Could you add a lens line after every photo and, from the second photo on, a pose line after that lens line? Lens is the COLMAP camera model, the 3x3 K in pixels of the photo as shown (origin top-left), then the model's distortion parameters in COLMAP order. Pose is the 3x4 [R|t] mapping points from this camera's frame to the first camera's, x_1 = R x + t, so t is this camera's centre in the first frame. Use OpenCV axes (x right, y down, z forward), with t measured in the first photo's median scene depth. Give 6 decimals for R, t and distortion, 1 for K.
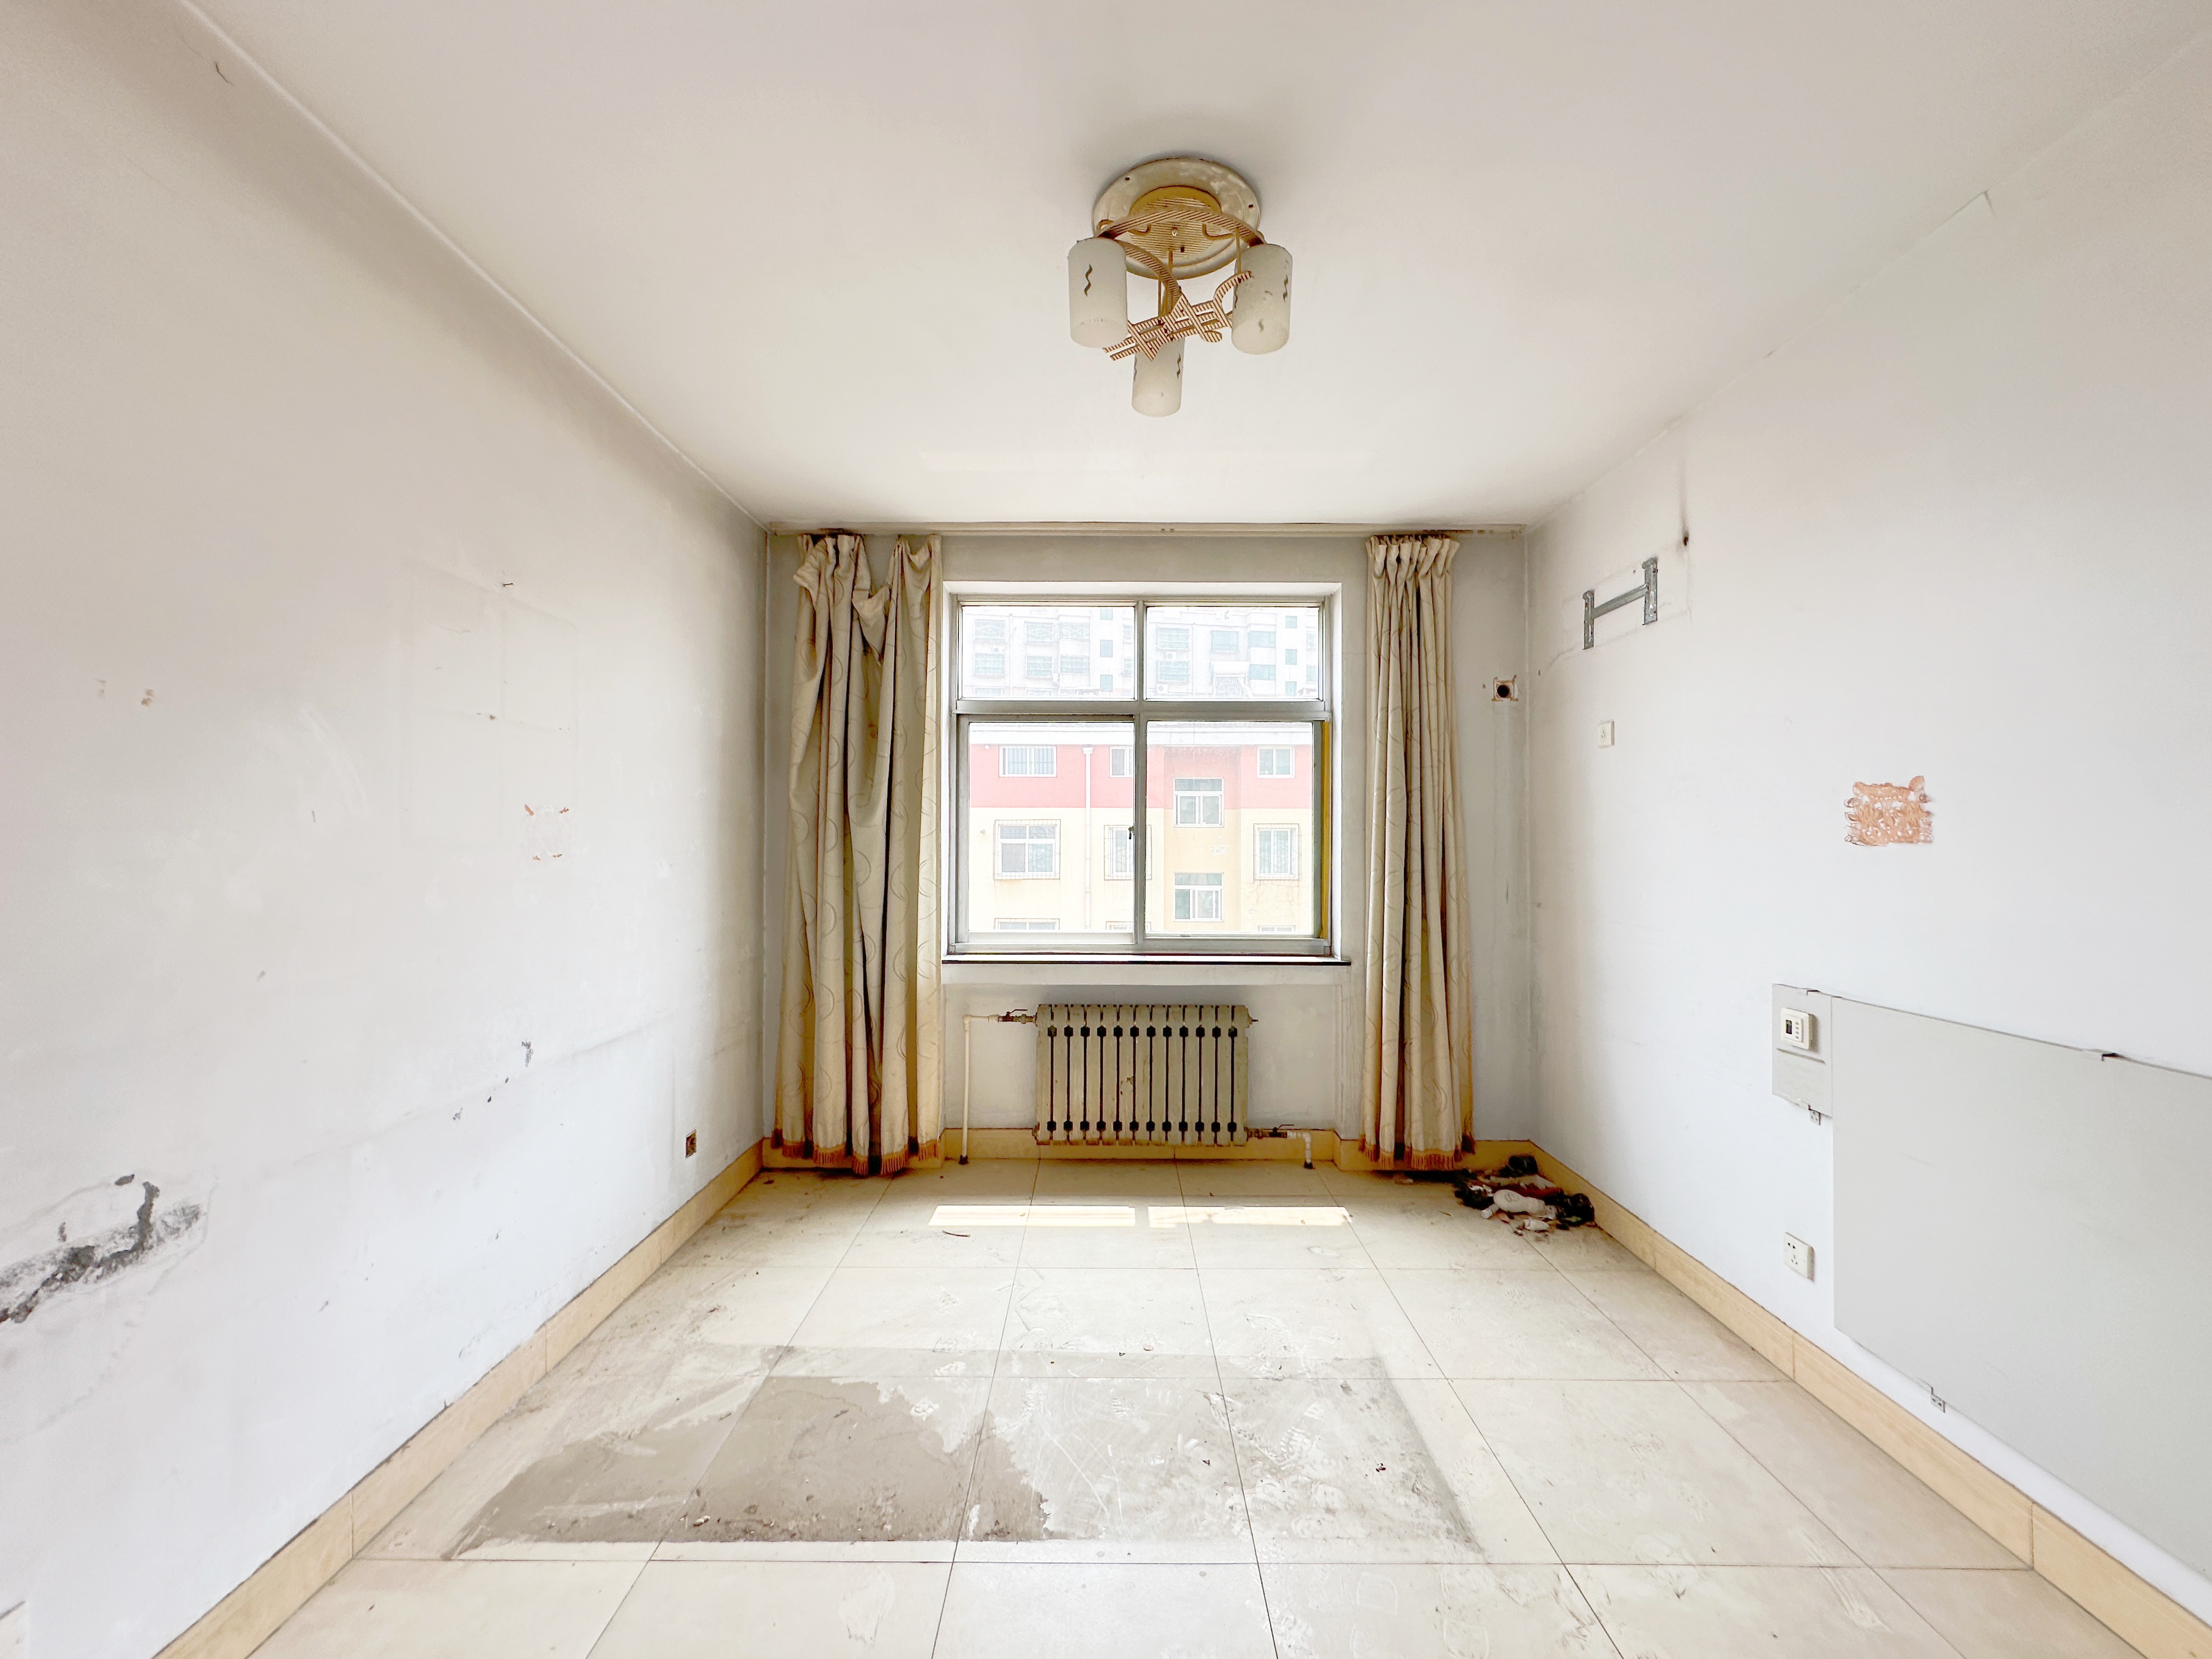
lens RADIAL K [[880.1, 0, 1112.3], [0, 880.1, 835.3], [0, 0, 1]] dist [-0.004420, 0.000042]
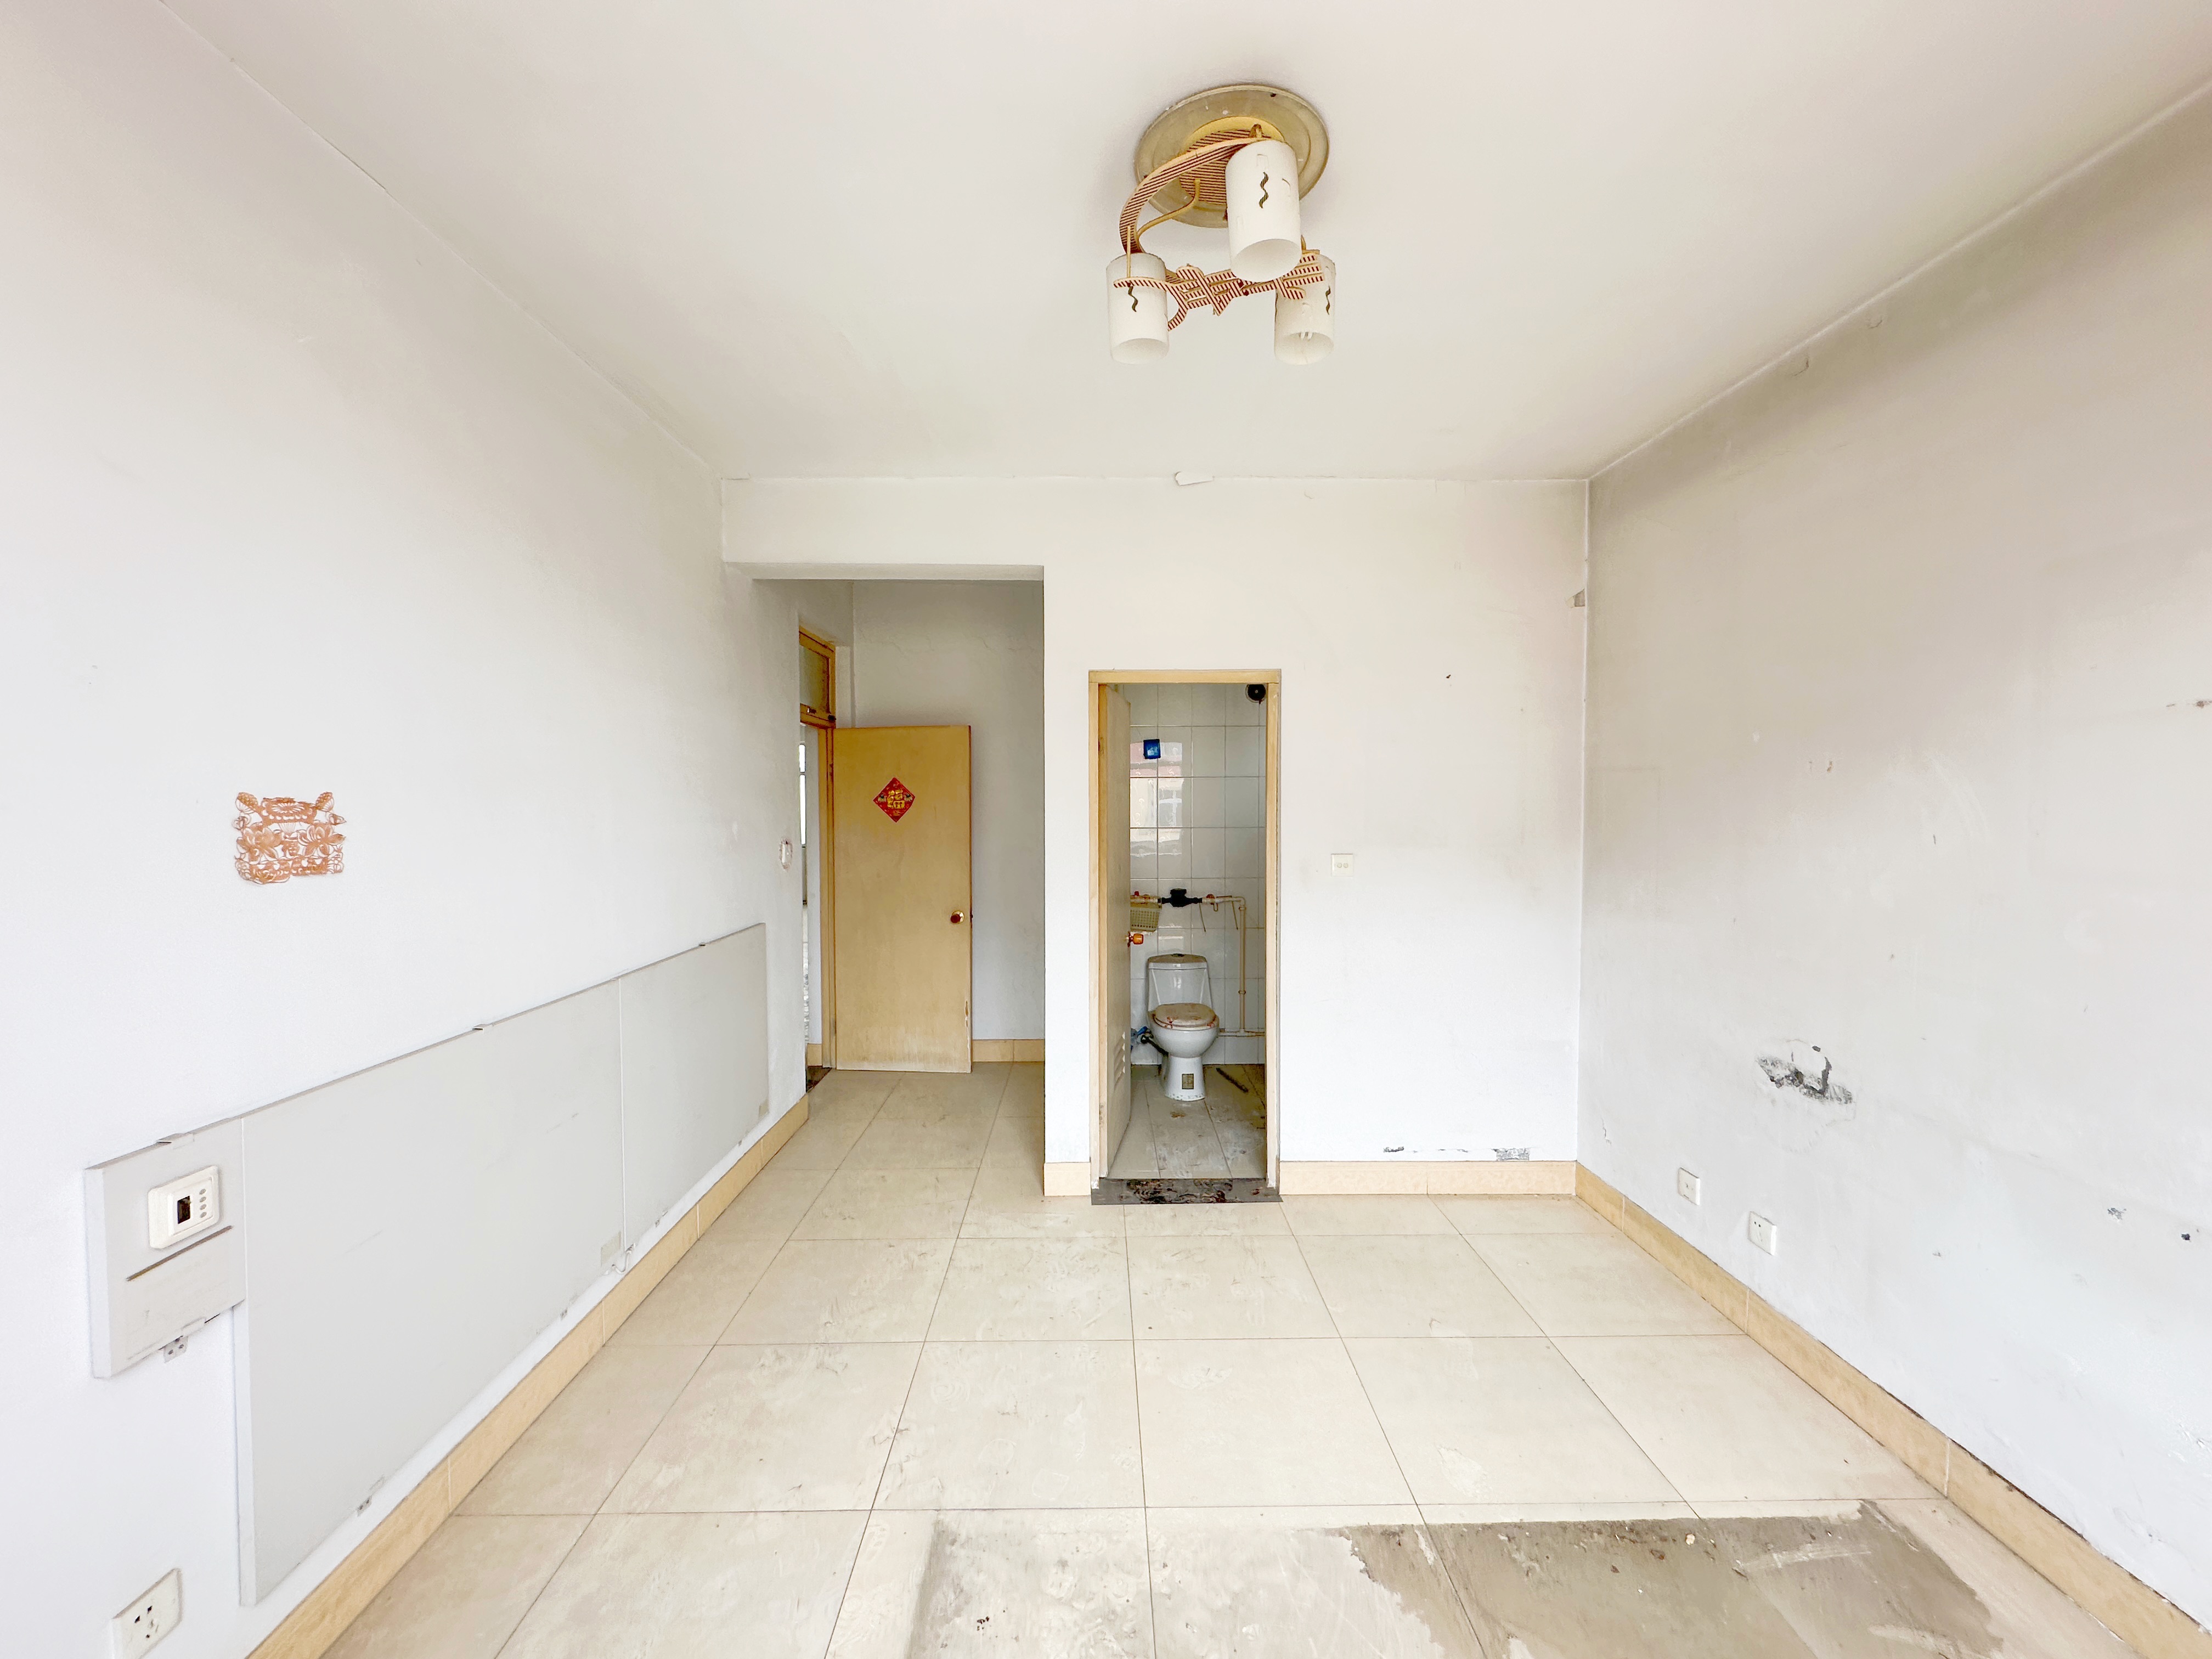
lens RADIAL K [[880.1, 0, 1112.6], [0, 880.1, 819.8], [0, 0, 1]] dist [-0.004420, 0.000042]
pose [[-0.999881, -0.000864, -0.015400, 0.133454], [-0.001063, 0.999916, 0.012901, -0.036177], [0.015387, 0.012916, -0.999798, 1.245813]]
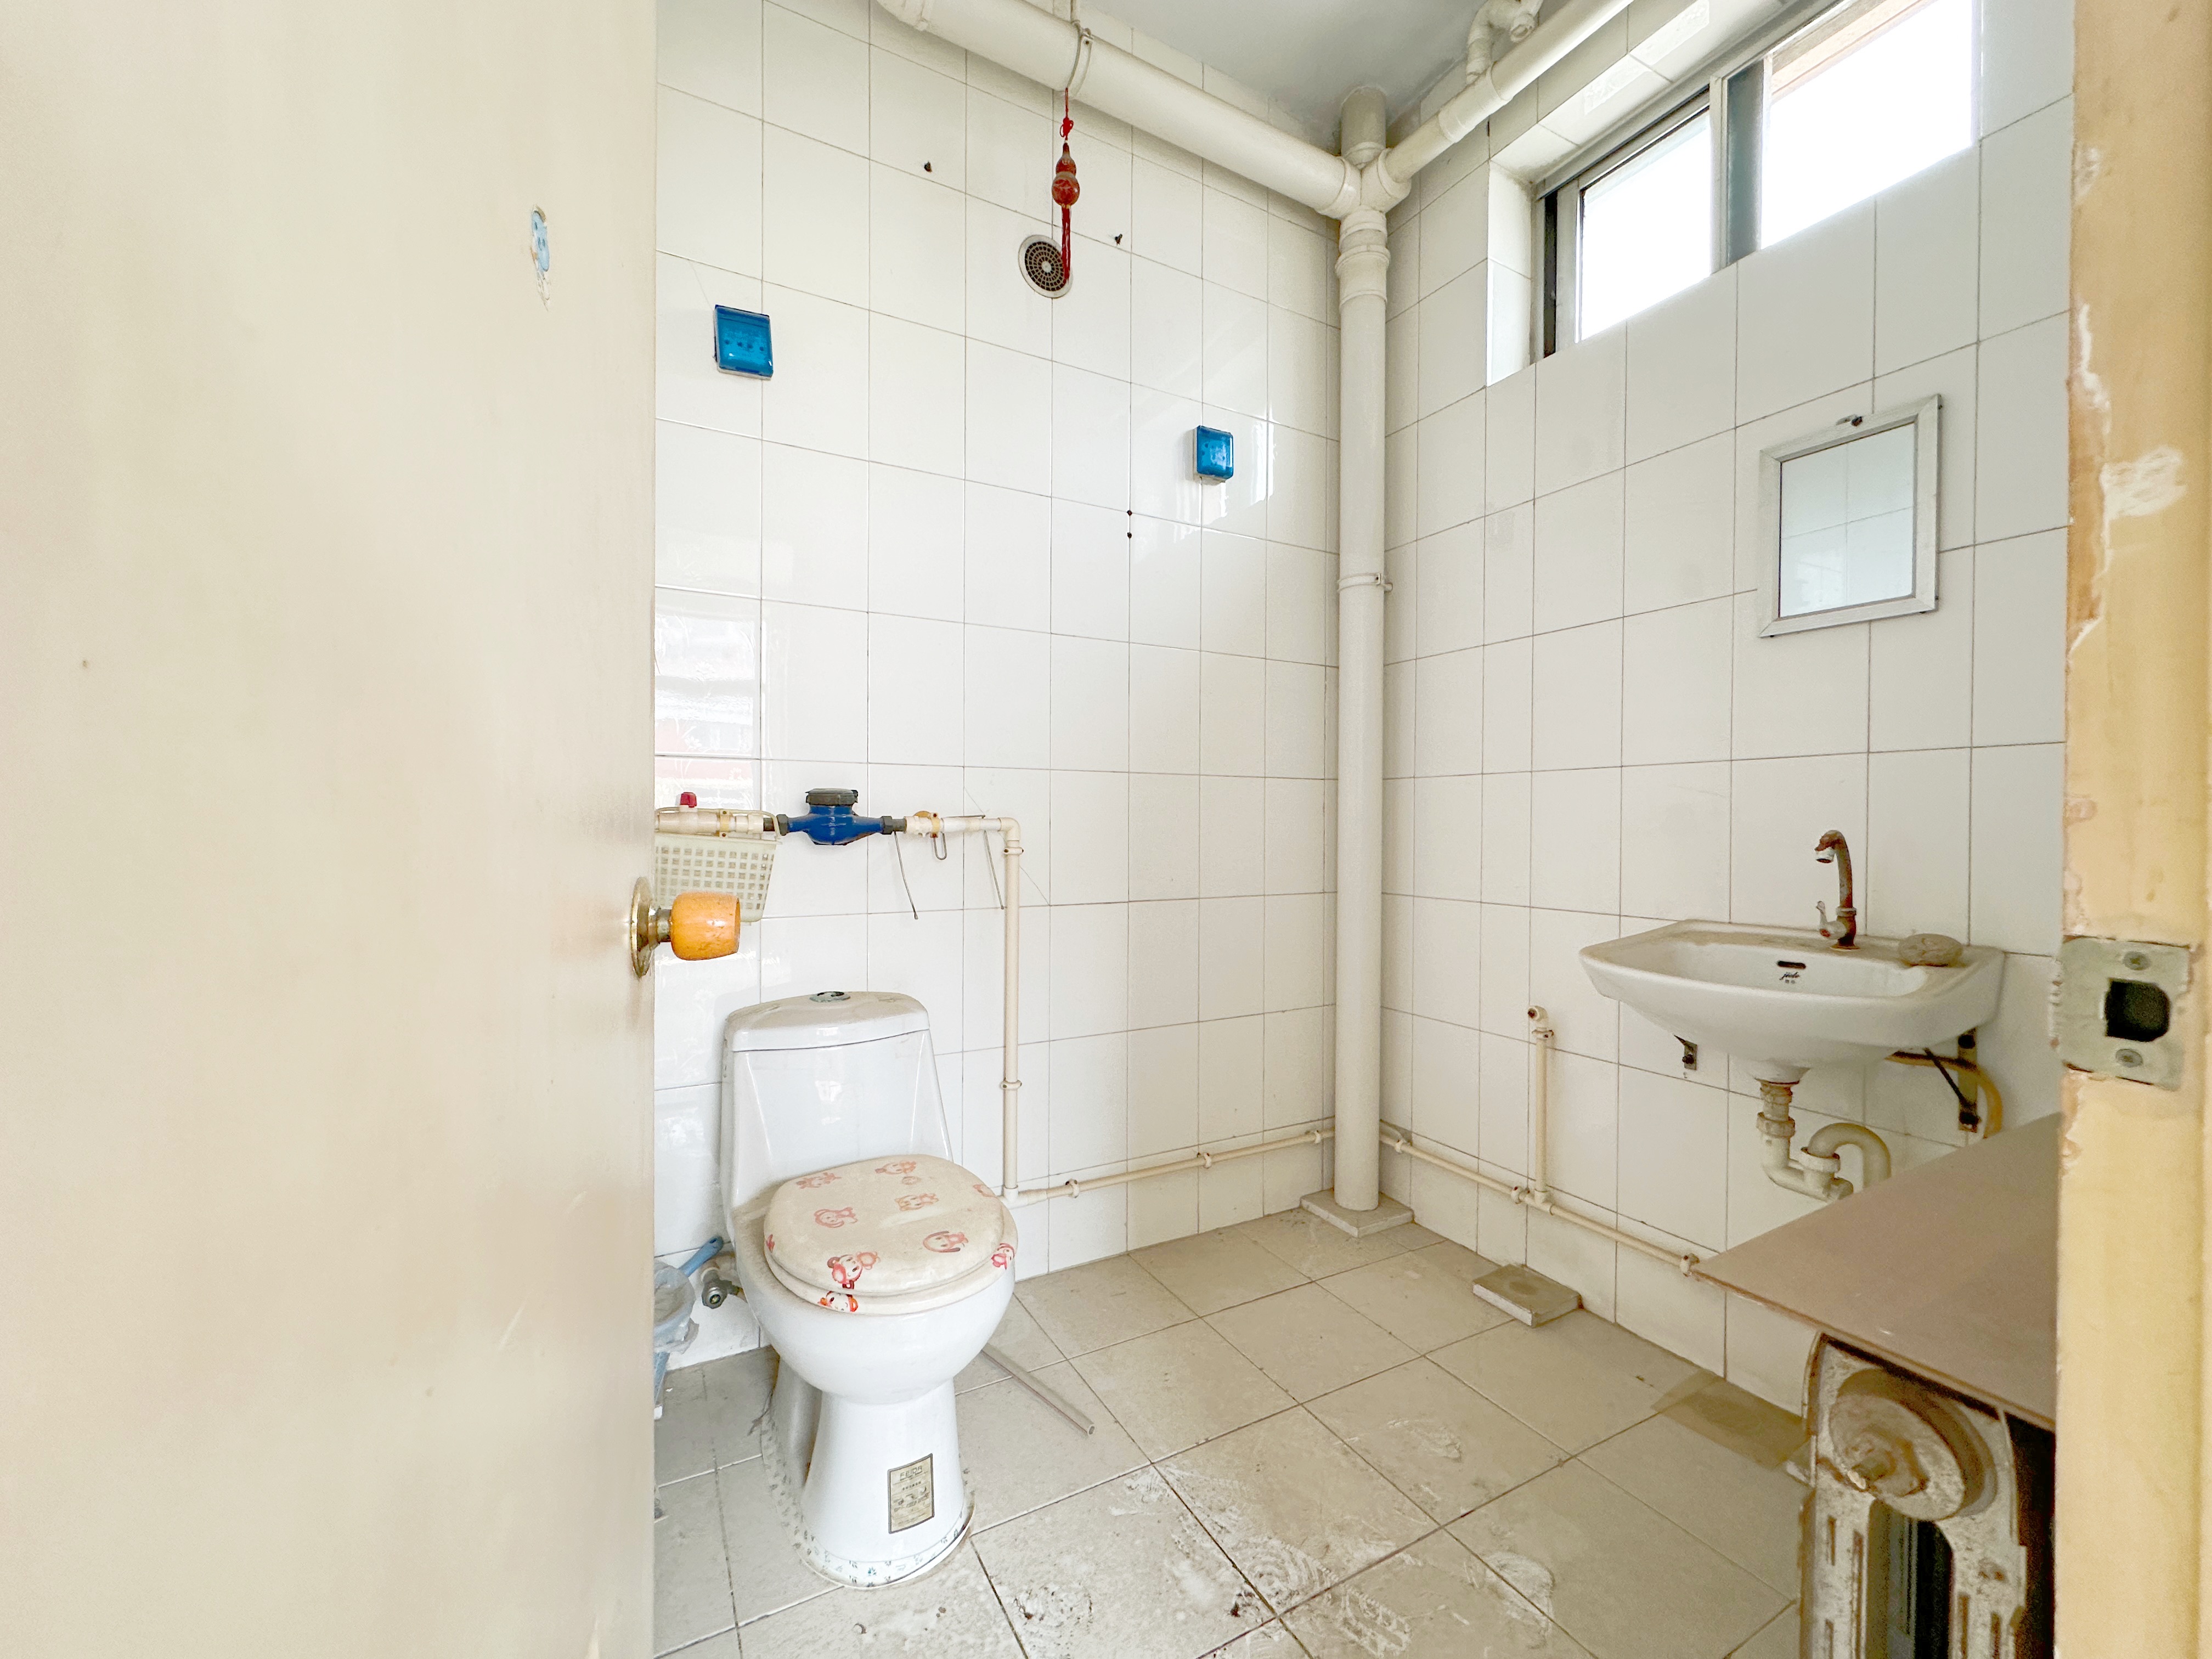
lens RADIAL K [[880.1, 0, 1112.0], [0, 880.1, 826.2], [0, 0, 1]] dist [-0.004420, 0.000042]
pose [[-0.877392, -0.005261, -0.479745, 0.117414], [-0.011516, 0.999883, 0.010095, 0.025919], [0.479635, 0.014382, -0.877350, 0.833428]]
